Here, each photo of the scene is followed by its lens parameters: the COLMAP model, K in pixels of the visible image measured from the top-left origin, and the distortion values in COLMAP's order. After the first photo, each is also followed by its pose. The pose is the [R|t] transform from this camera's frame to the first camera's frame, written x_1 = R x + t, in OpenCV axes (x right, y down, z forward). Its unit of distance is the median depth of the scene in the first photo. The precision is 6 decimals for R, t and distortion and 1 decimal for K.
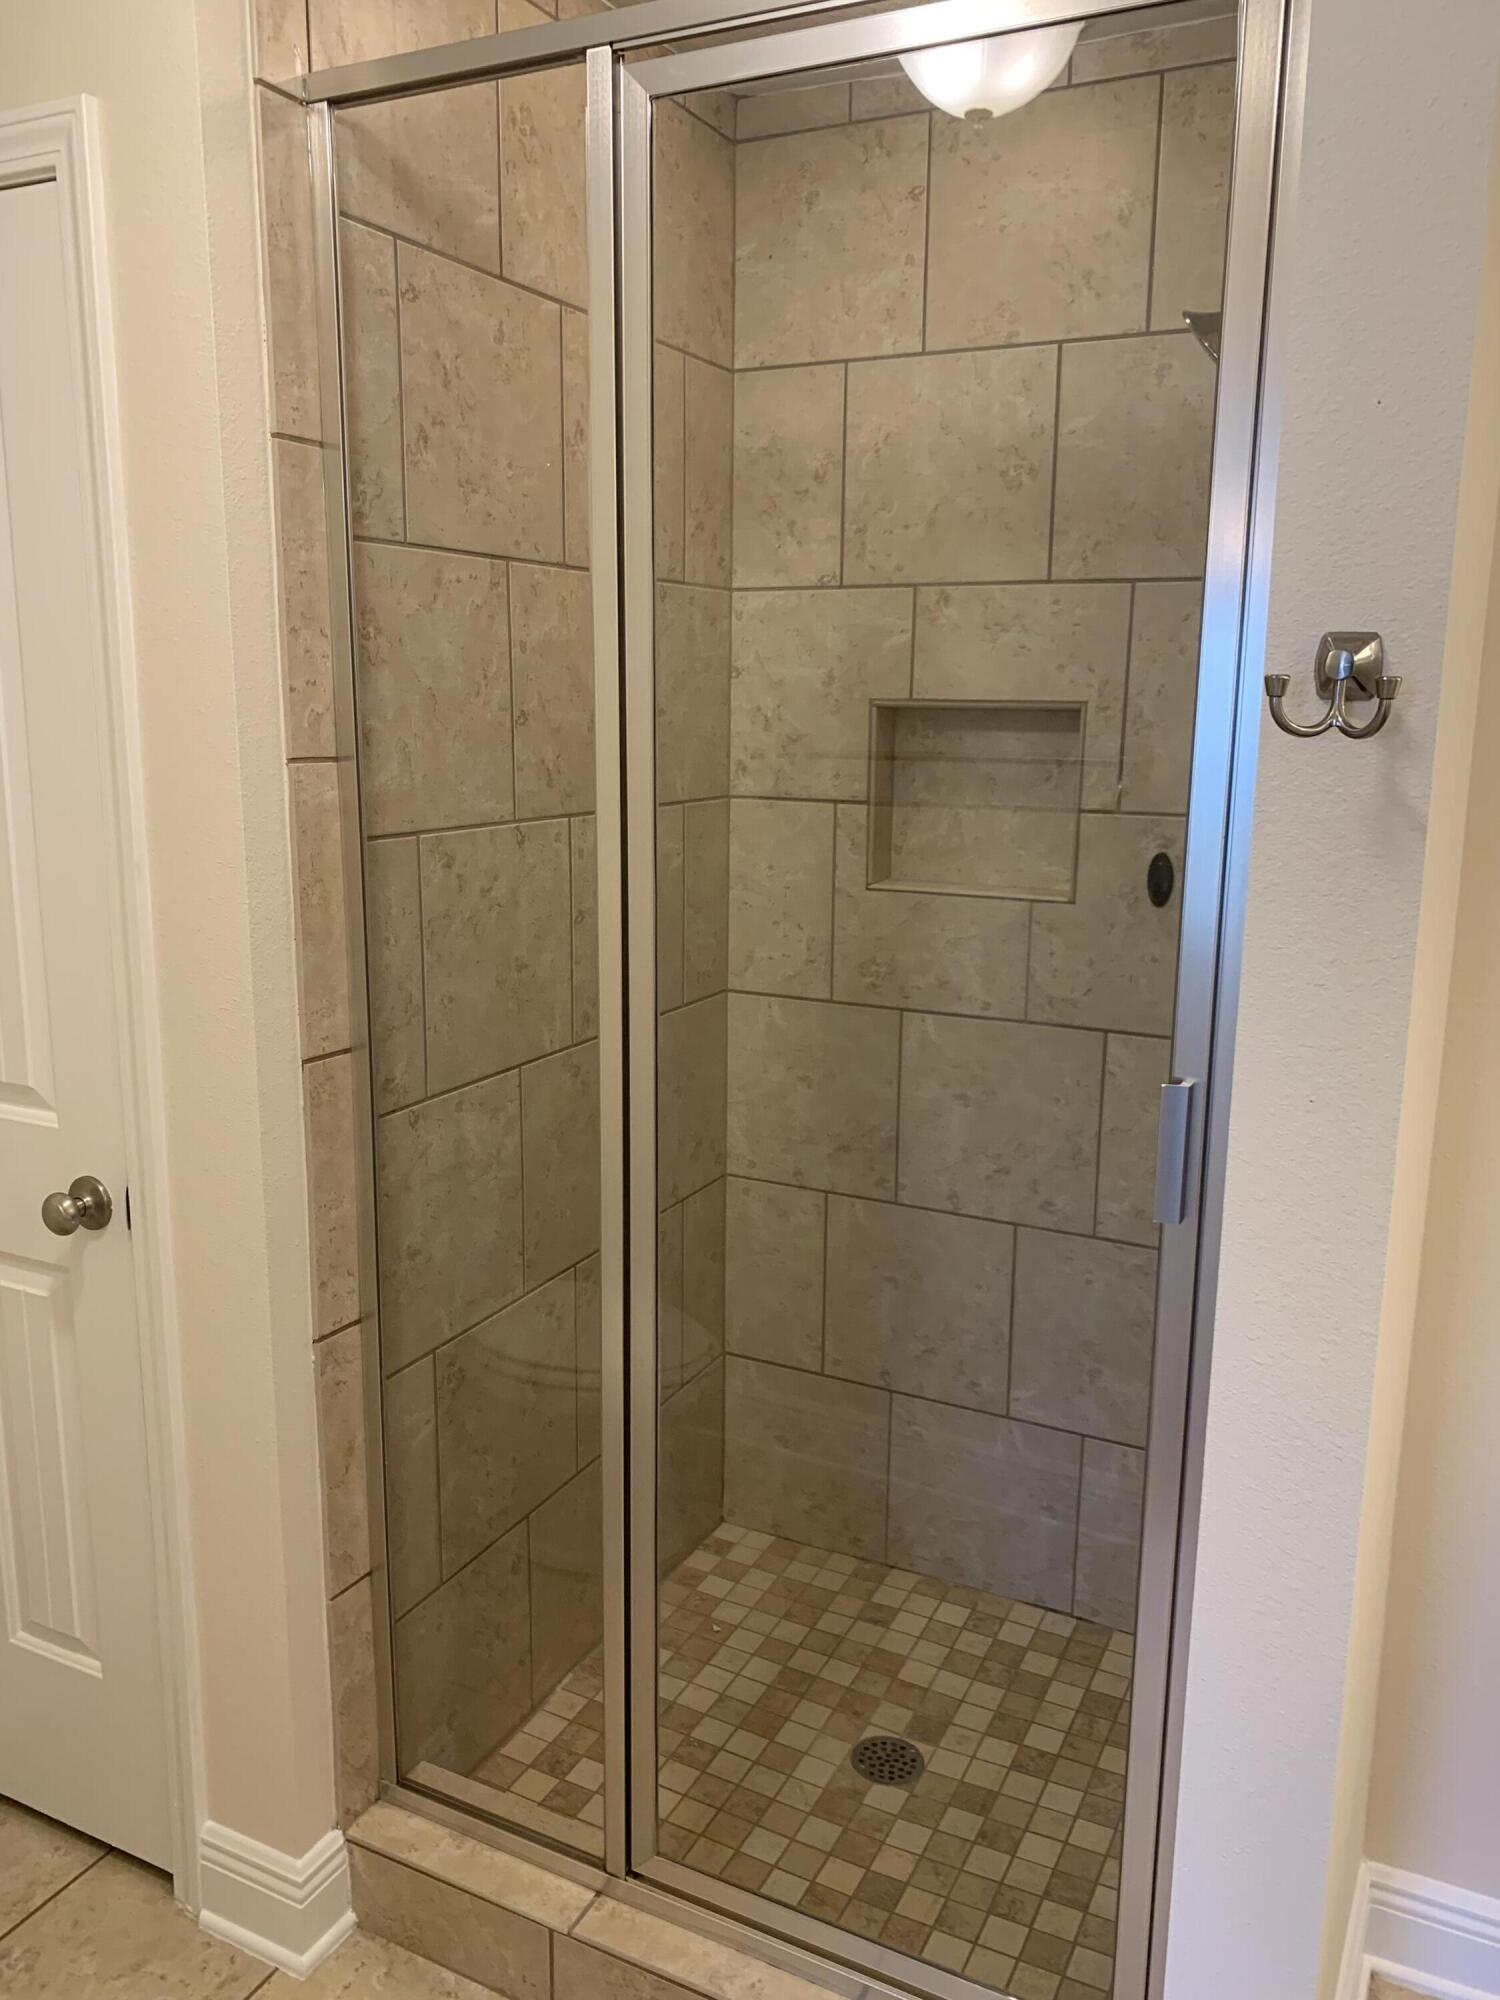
lens RADIAL K [[1523.7, 0, 753.0], [0, 1523.7, 1000.1], [0, 0, 1]] dist [0.033371, -0.040798]
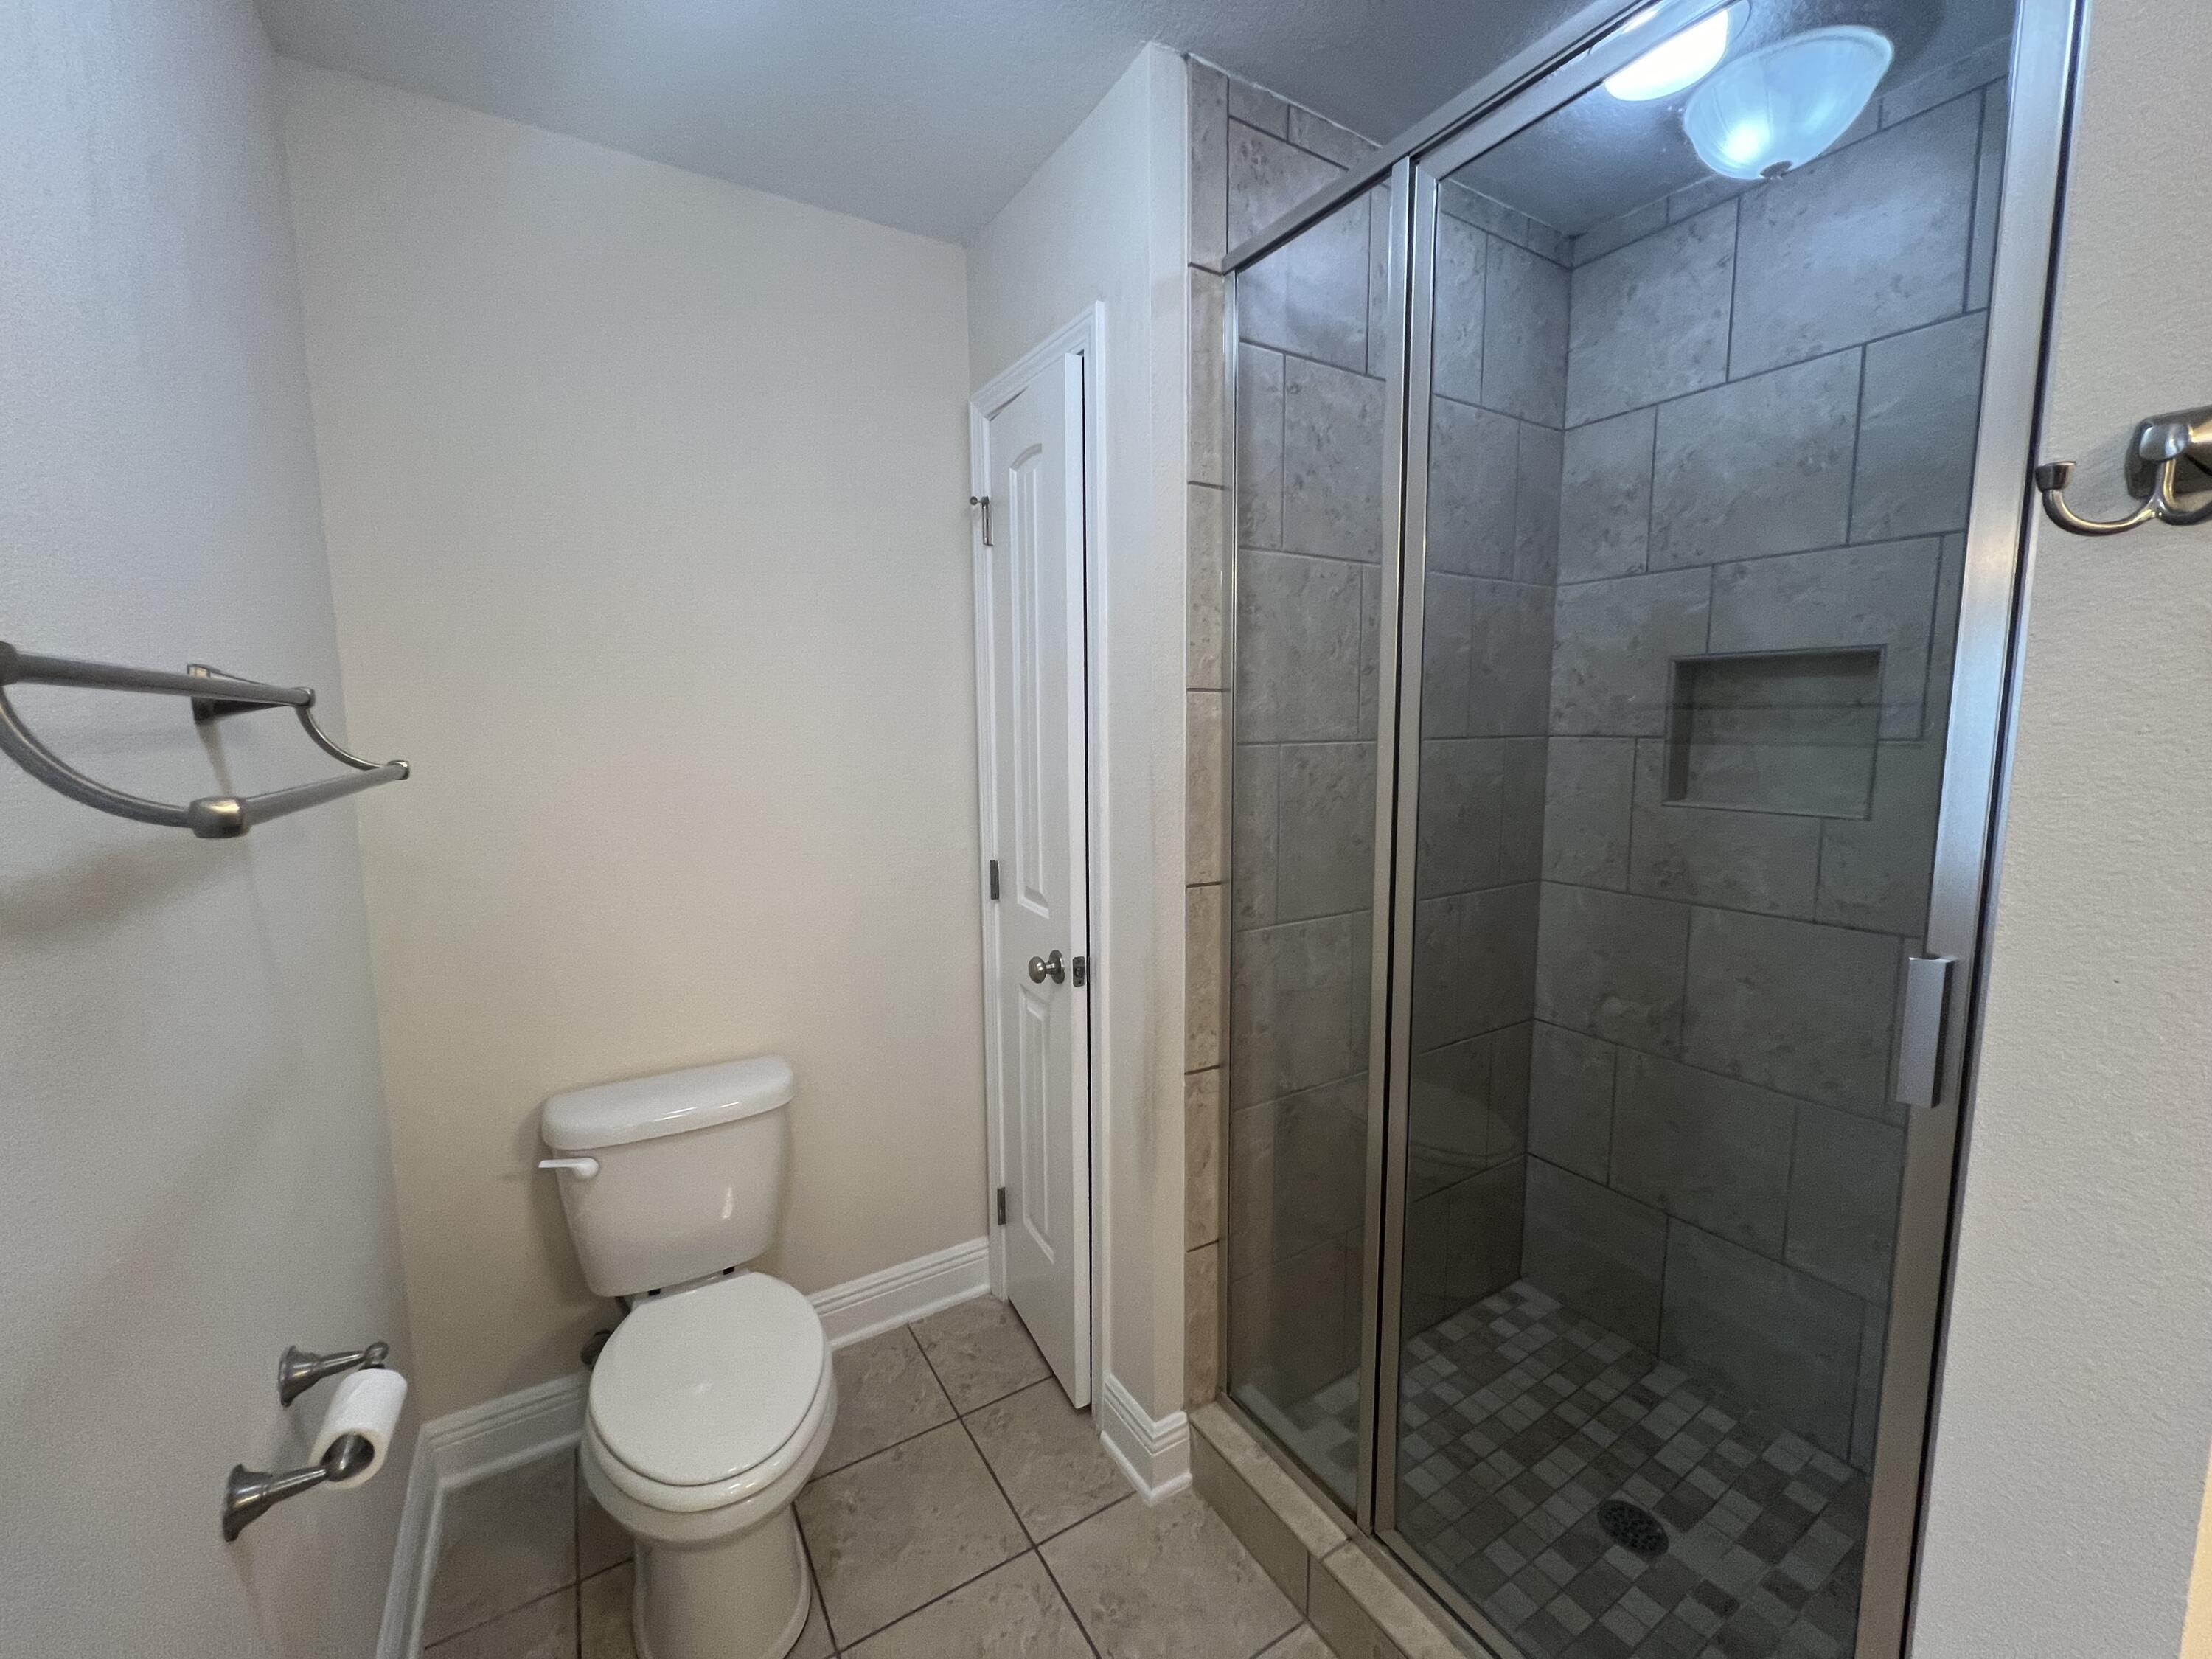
lens RADIAL K [[886.8, 0, 1107.6], [0, 886.8, 825.2], [0, 0, 1]] dist [0.001710, -0.000261]
pose [[0.854207, 0.043262, -0.518131, 0.072683], [-0.085397, 0.994673, -0.057737, 0.028497], [0.512873, 0.093567, 0.853351, 0.151088]]
